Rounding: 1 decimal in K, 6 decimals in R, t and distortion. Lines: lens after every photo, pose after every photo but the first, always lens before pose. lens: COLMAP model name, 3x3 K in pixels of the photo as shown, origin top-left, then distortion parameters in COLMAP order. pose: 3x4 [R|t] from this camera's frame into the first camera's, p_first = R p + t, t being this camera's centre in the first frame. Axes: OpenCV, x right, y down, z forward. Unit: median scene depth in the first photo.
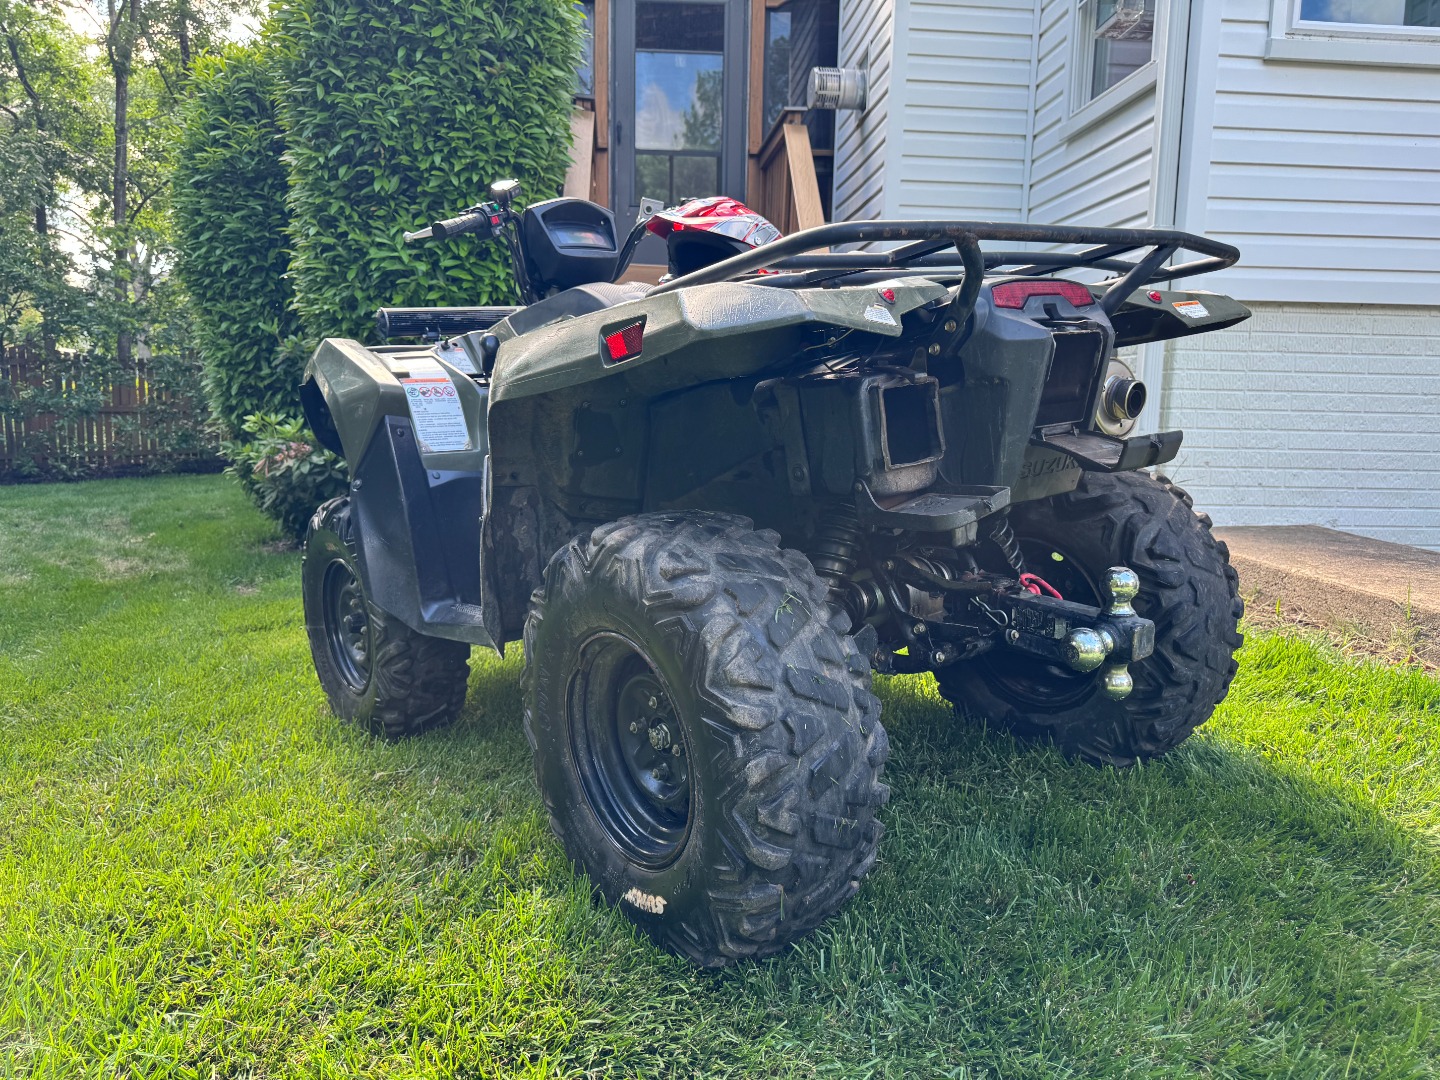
lens RADIAL K [[1028.0, 0, 719.1], [0, 1028.0, 545.7], [0, 0, 1]] dist [0.043635, -0.047801]
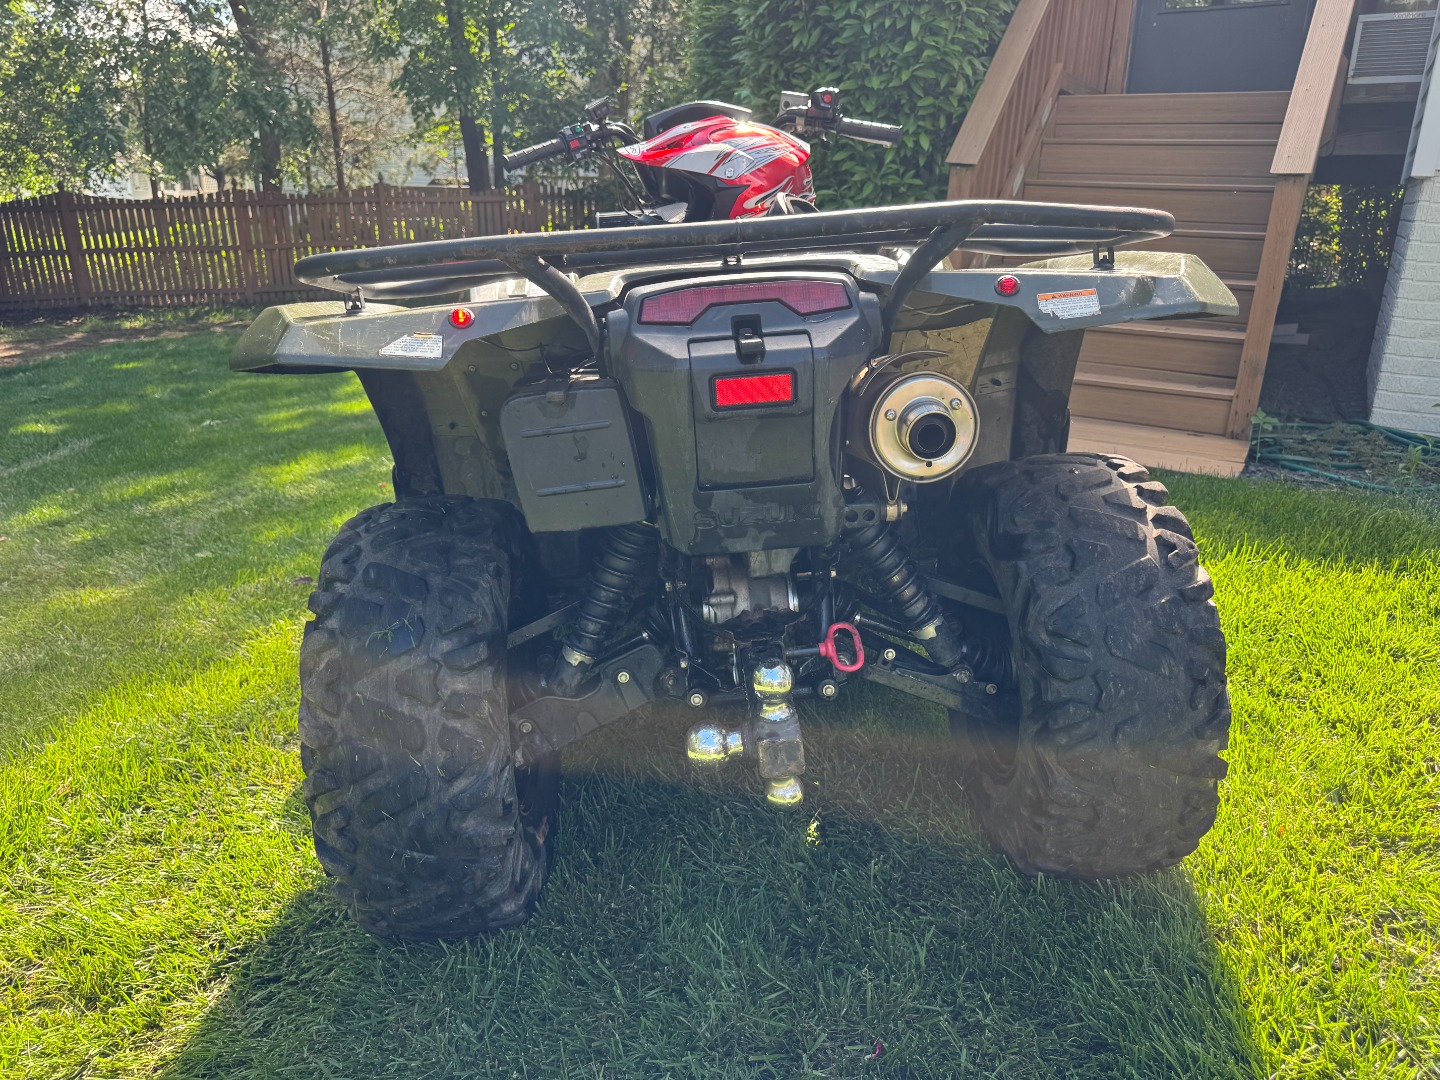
lens RADIAL K [[1028.0, 0, 723.3], [0, 1028.0, 535.2], [0, 0, 1]] dist [0.043635, -0.047801]
pose [[0.825059, 0.169117, -0.539145, 0.617613], [-0.080377, 0.979583, 0.184271, -0.175240], [0.559300, -0.108700, 0.821807, 0.275202]]
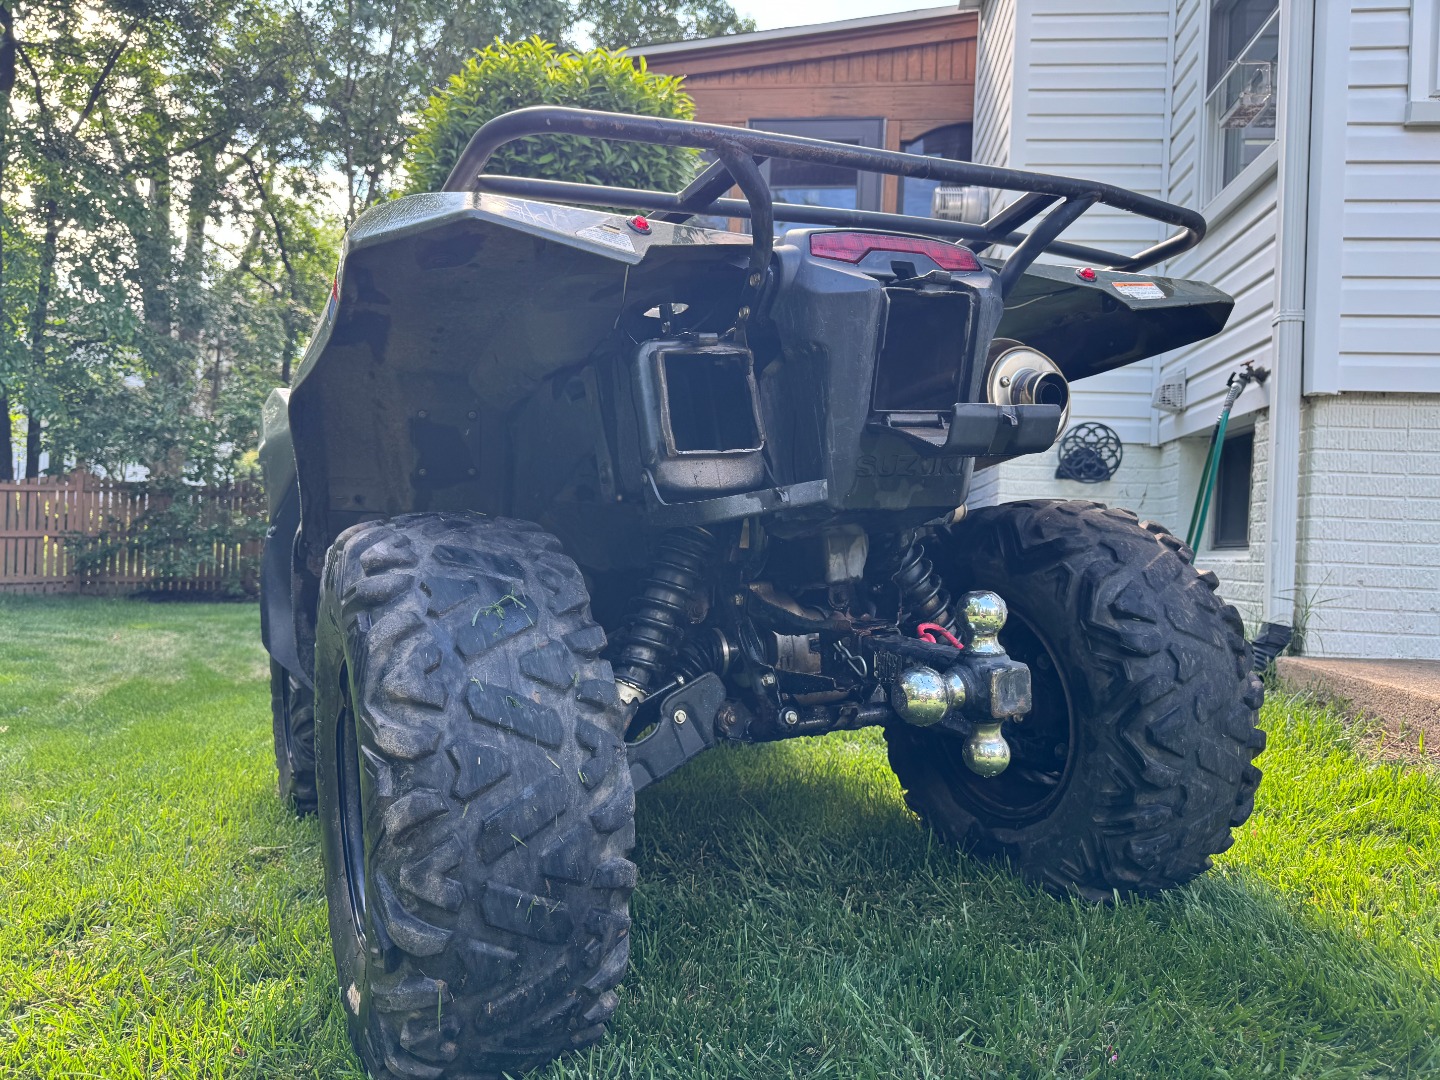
lens RADIAL K [[1028.0, 0, 718.9], [0, 1028.0, 547.7], [0, 0, 1]] dist [0.043635, -0.047801]
pose [[0.982054, 0.019731, -0.187563, 0.274380], [-0.046766, 0.988929, -0.140827, 0.083643], [0.182708, 0.147071, 0.972105, 0.194657]]
